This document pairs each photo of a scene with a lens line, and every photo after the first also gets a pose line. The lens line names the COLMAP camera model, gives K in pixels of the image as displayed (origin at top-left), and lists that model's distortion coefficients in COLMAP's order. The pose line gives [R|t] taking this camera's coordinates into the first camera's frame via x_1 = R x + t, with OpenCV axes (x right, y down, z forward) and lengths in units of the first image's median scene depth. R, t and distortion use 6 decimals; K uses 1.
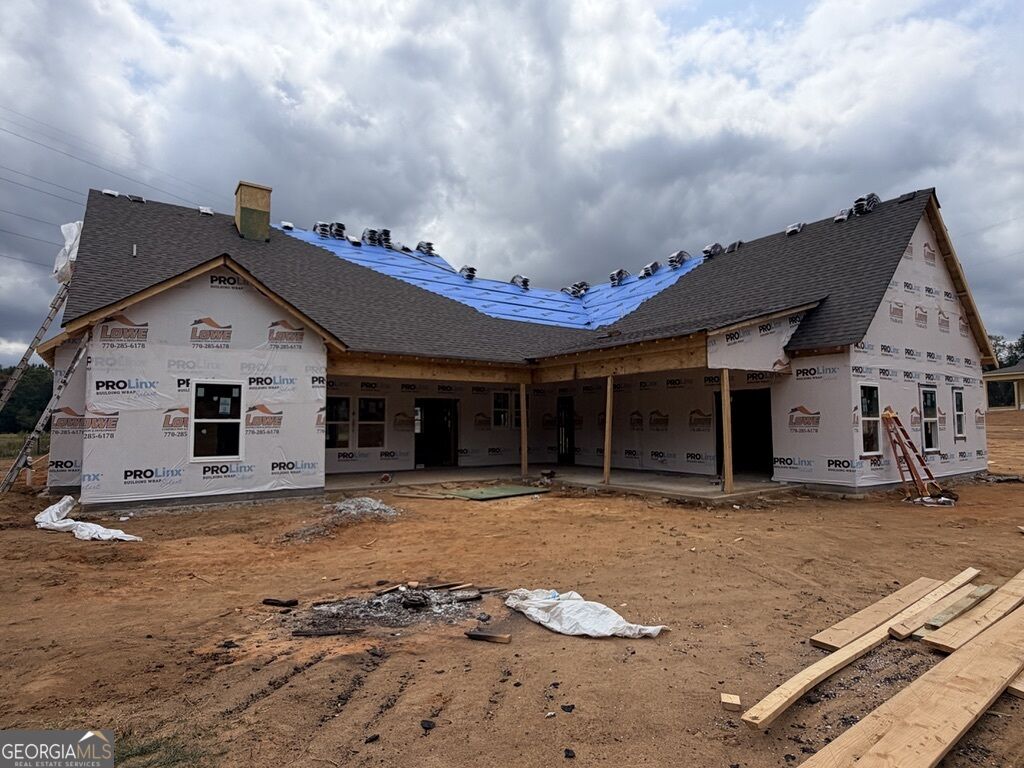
lens RADIAL K [[561.5, 0, 512.0], [0, 561.5, 384.0], [0, 0, 1]] dist [0.000560, -0.000261]
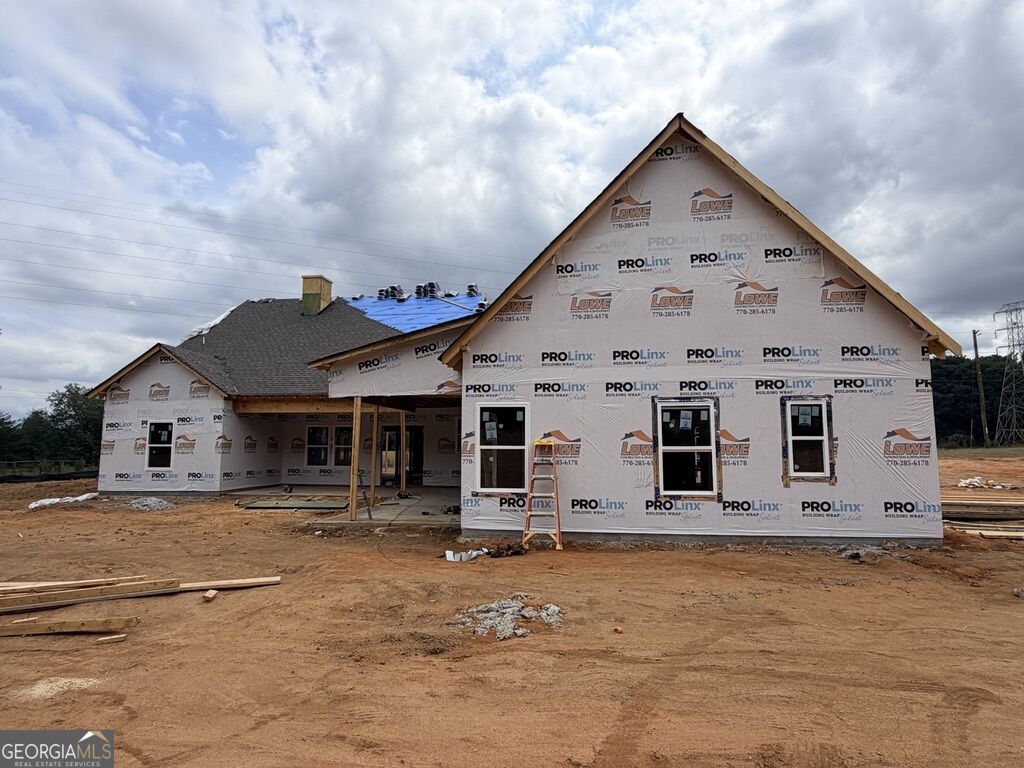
lens RADIAL K [[561.2, 0, 512.0], [0, 561.2, 384.0], [0, 0, 1]] dist [0.005637, 0.000705]
pose [[0.750112, -0.065683, -0.658041, 1.257824], [0.041622, 0.997772, -0.052147, 0.014481], [0.660000, 0.011727, 0.751174, 0.422741]]
